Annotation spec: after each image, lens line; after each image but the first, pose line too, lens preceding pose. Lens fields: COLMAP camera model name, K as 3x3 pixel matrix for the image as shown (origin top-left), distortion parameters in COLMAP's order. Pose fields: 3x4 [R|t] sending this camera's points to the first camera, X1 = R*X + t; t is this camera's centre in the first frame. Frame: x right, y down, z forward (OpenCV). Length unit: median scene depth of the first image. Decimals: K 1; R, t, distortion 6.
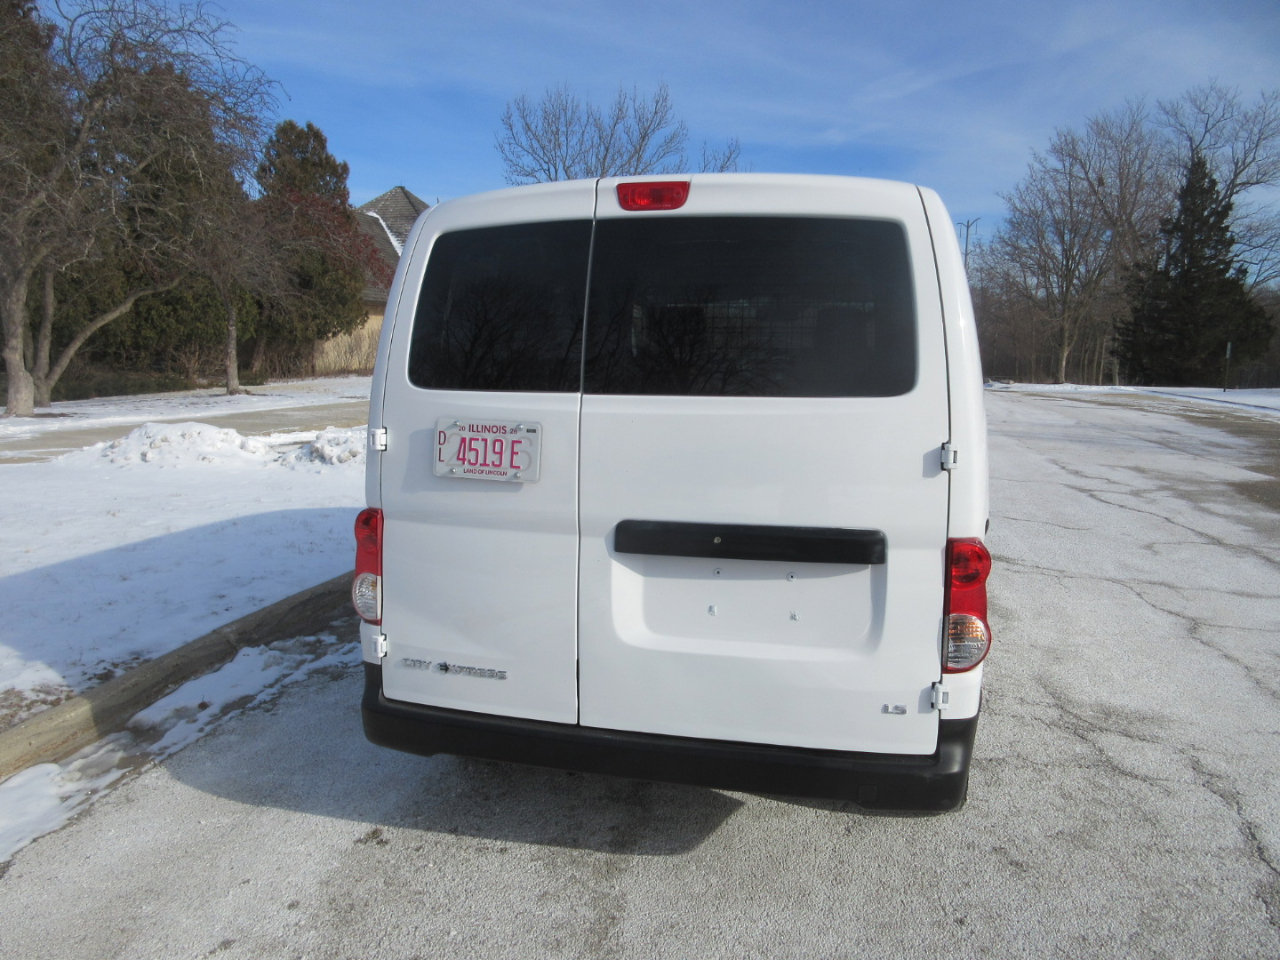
lens RADIAL K [[962.8, 0, 641.3], [0, 962.8, 486.3], [0, 0, 1]] dist [0.000567, 0.012551]
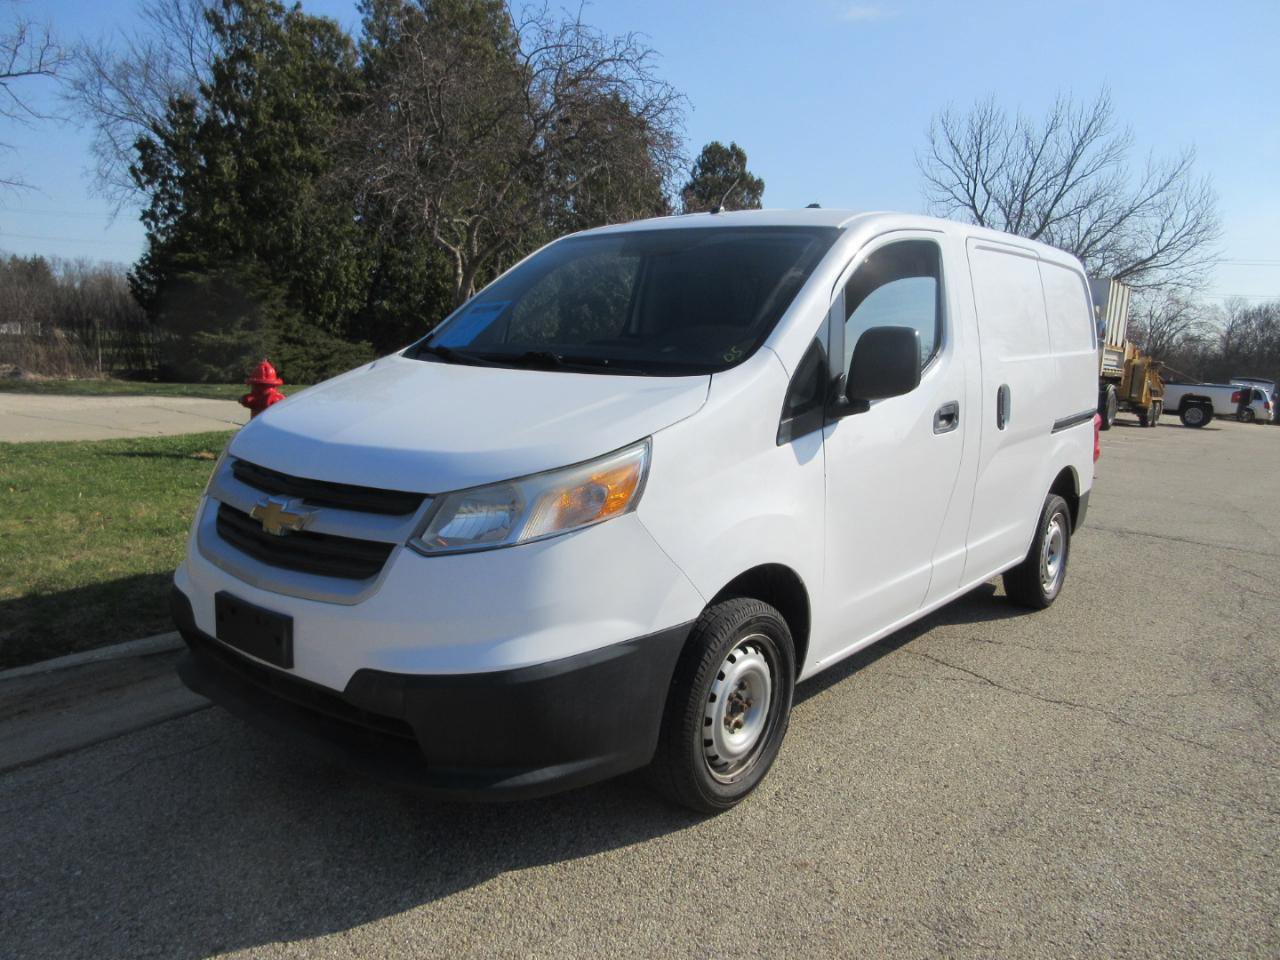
lens RADIAL K [[962.8, 0, 641.8], [0, 962.8, 475.6], [0, 0, 1]] dist [0.000567, 0.012551]
pose [[0.914689, 0.102388, -0.390975, 0.020943], [-0.113931, 0.993468, -0.006374, 0.006360], [0.387769, 0.050374, 0.920379, 0.002857]]
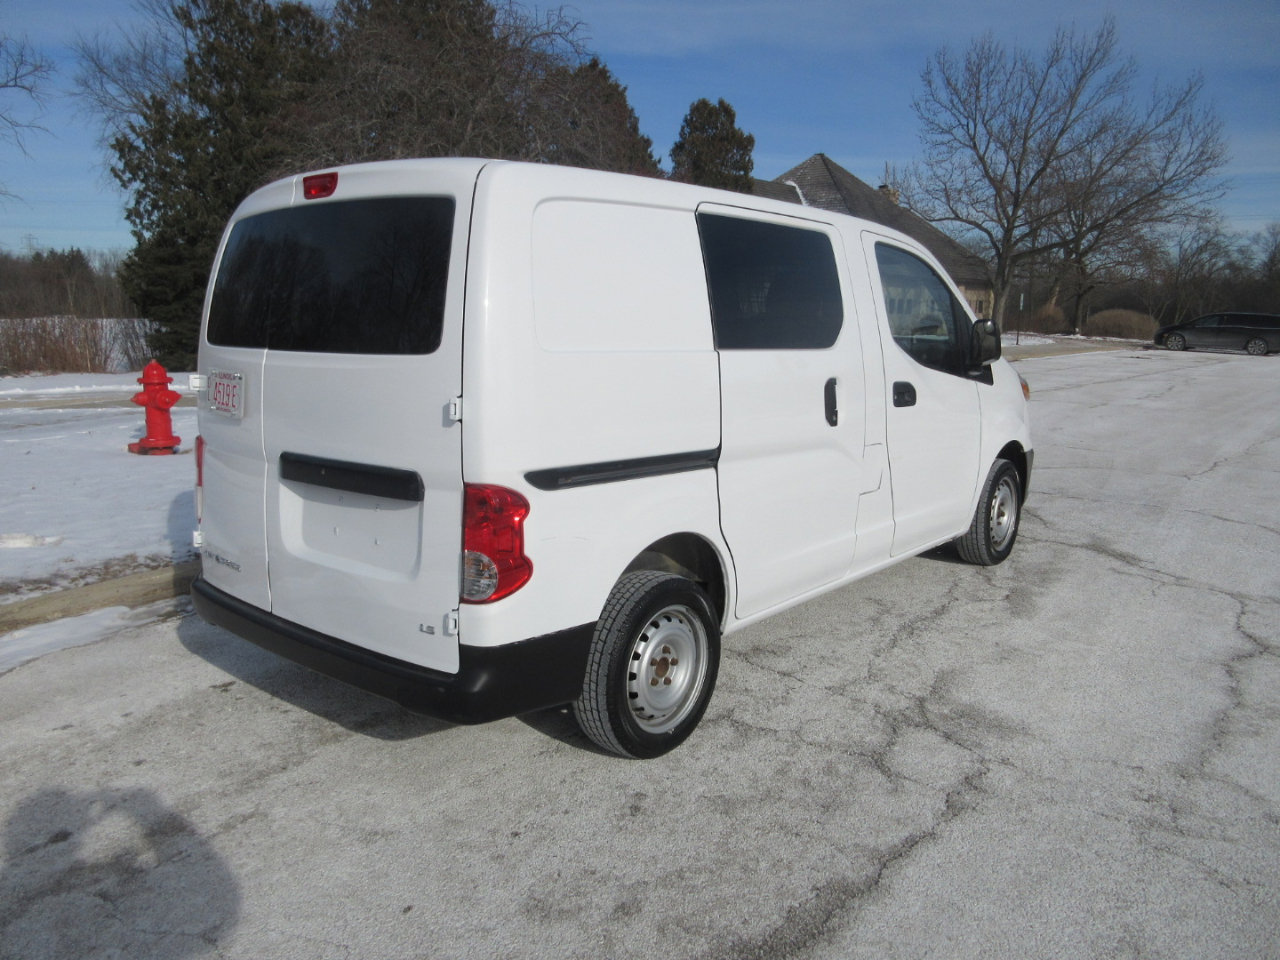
lens RADIAL K [[962.8, 0, 642.4], [0, 962.8, 480.4], [0, 0, 1]] dist [0.000567, 0.012551]
pose [[0.901081, 0.077733, -0.426627, 0.078920], [-0.065592, 0.996915, 0.043105, -0.001000], [0.428661, -0.010858, 0.903400, 0.005859]]
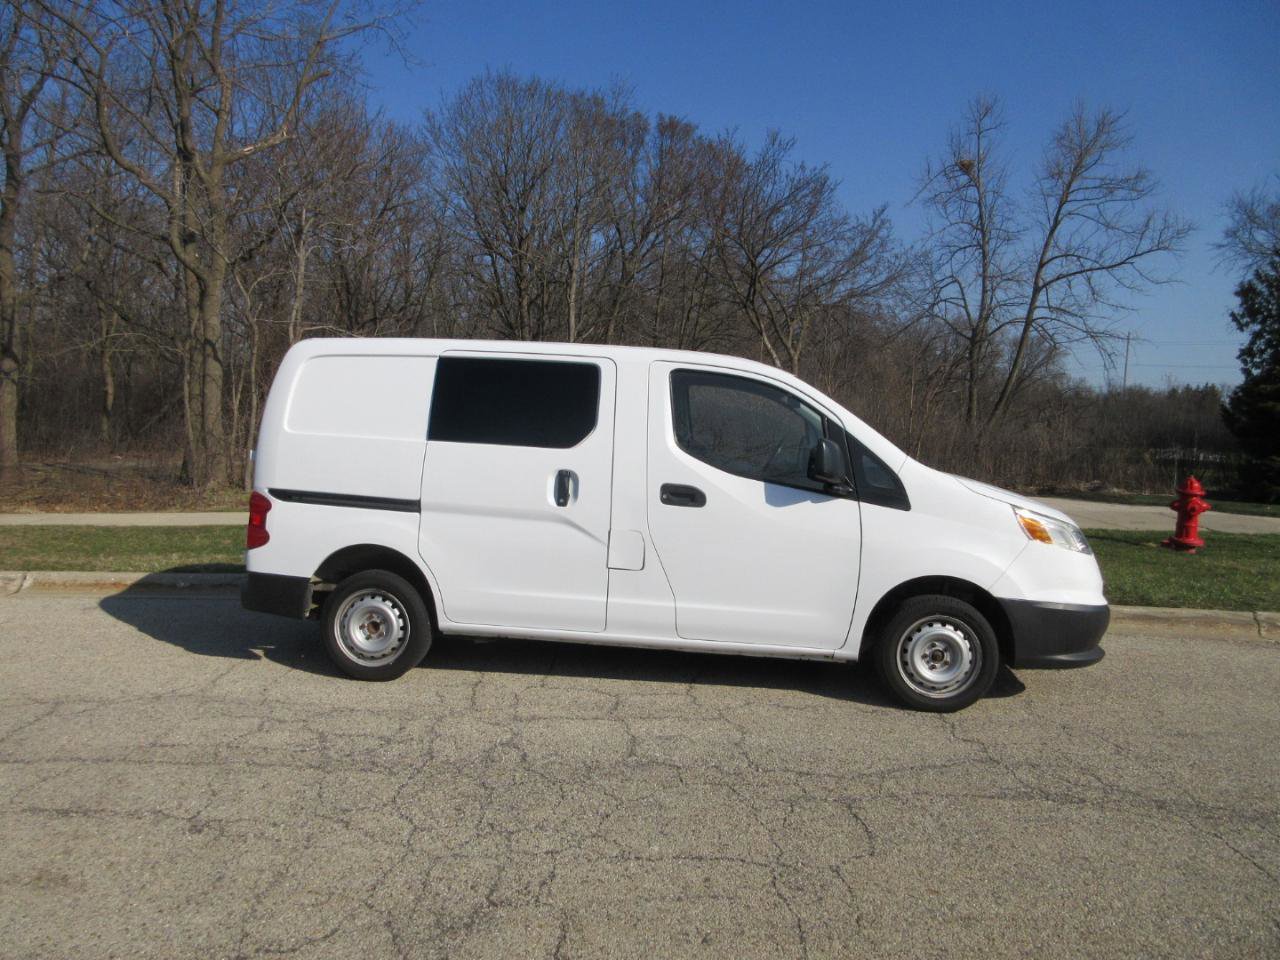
lens RADIAL K [[962.8, 0, 643.4], [0, 962.8, 476.5], [0, 0, 1]] dist [0.000567, 0.012551]
pose [[0.071994, 0.066349, -0.995196, 0.166264], [-0.190587, 0.980315, 0.051569, 0.005240], [0.979027, 0.185959, 0.083222, -0.025574]]
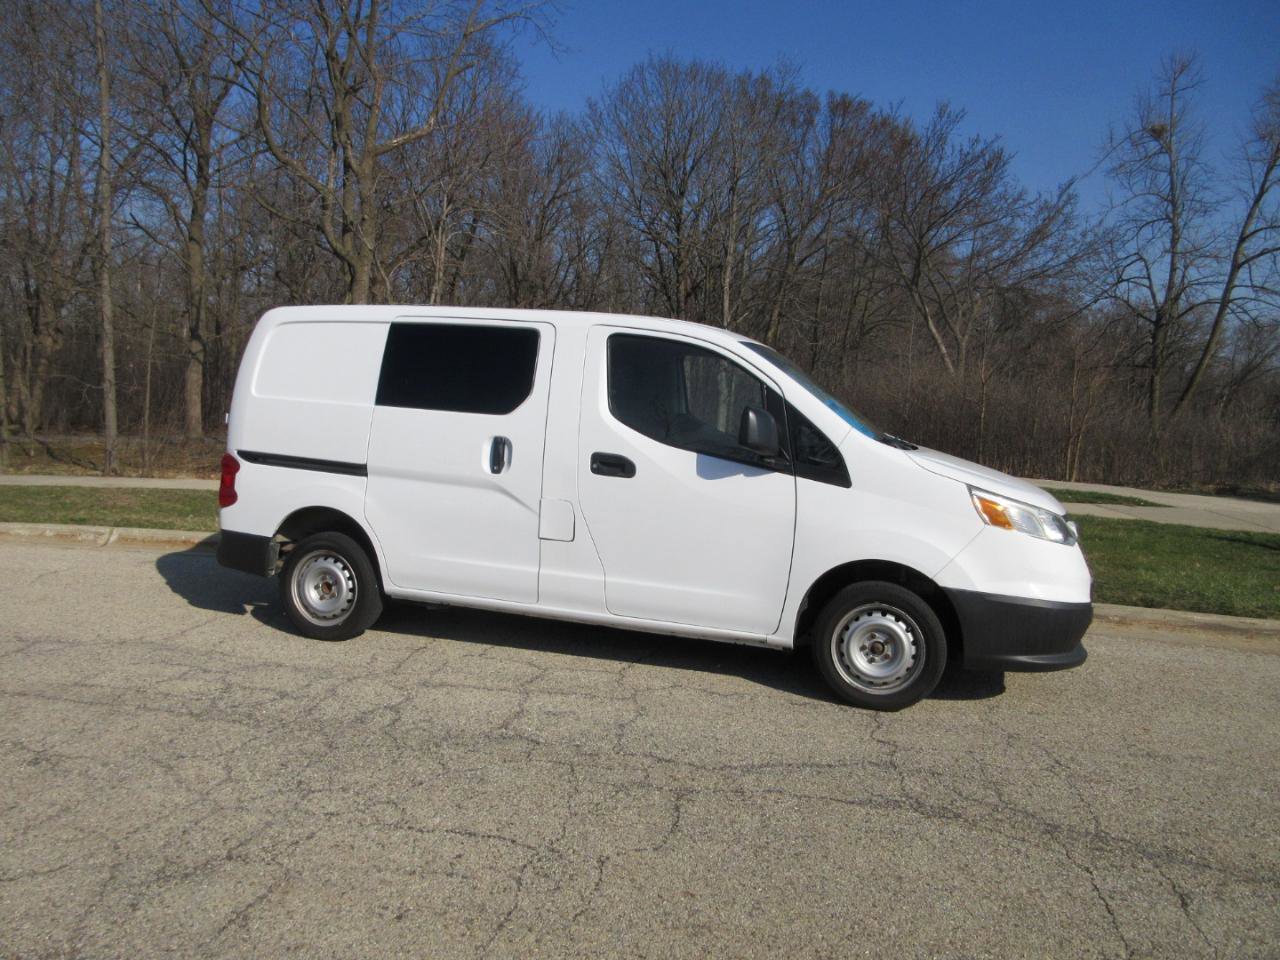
lens RADIAL K [[962.8, 0, 644.8], [0, 962.8, 478.0], [0, 0, 1]] dist [0.000567, 0.012551]
pose [[-0.119639, 0.078927, -0.989675, 0.158535], [-0.202134, 0.974020, 0.102114, 0.000314], [0.972023, 0.212264, -0.100577, 0.017886]]
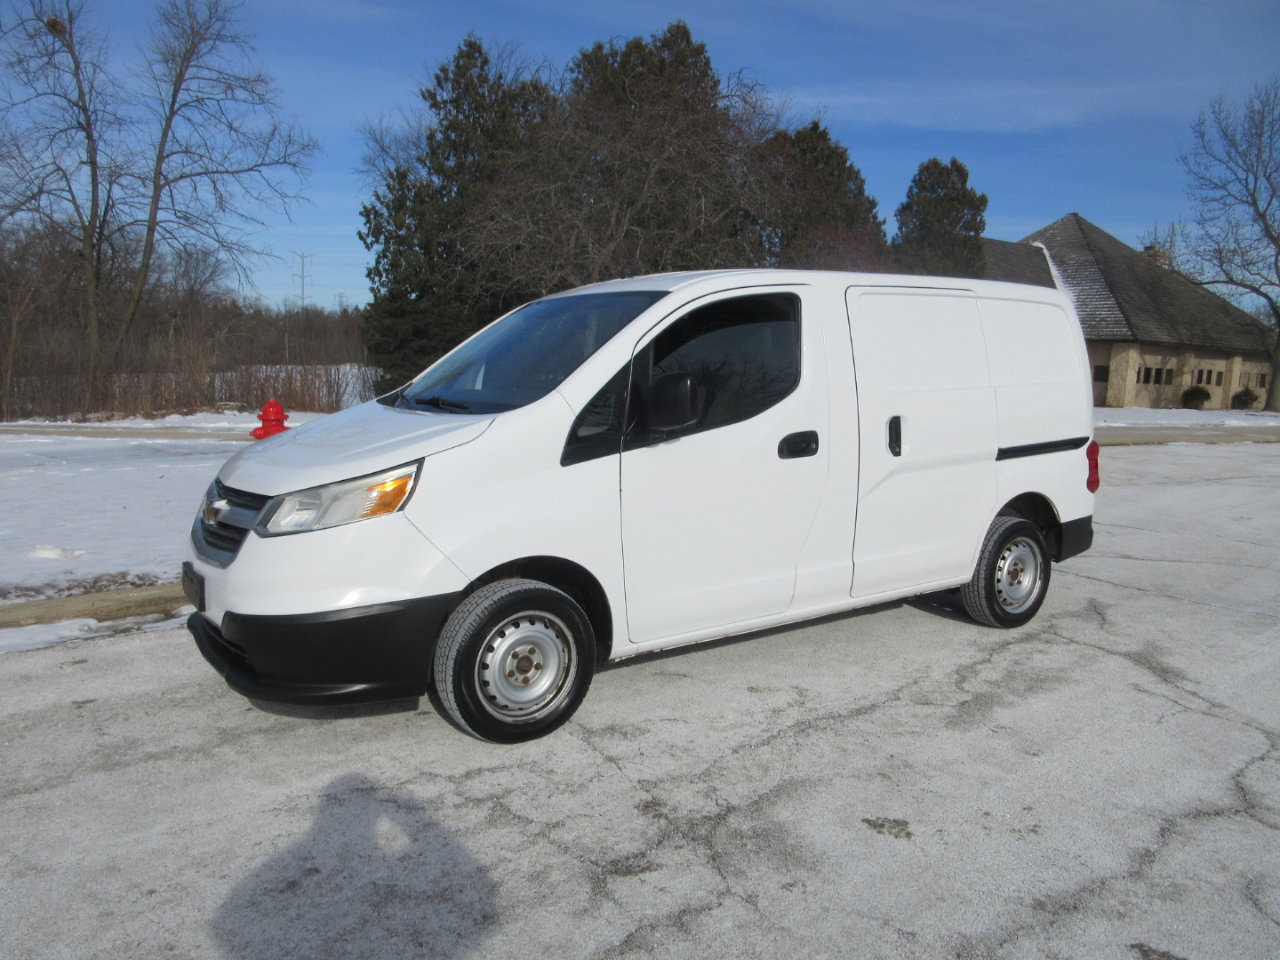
lens RADIAL K [[962.8, 0, 643.3], [0, 962.8, 477.8], [0, 0, 1]] dist [0.000567, 0.012551]
pose [[0.761564, 0.096737, -0.640829, 0.118889], [-0.123877, 0.992294, 0.002576, -0.005342], [0.636140, 0.077422, 0.767680, 0.043916]]
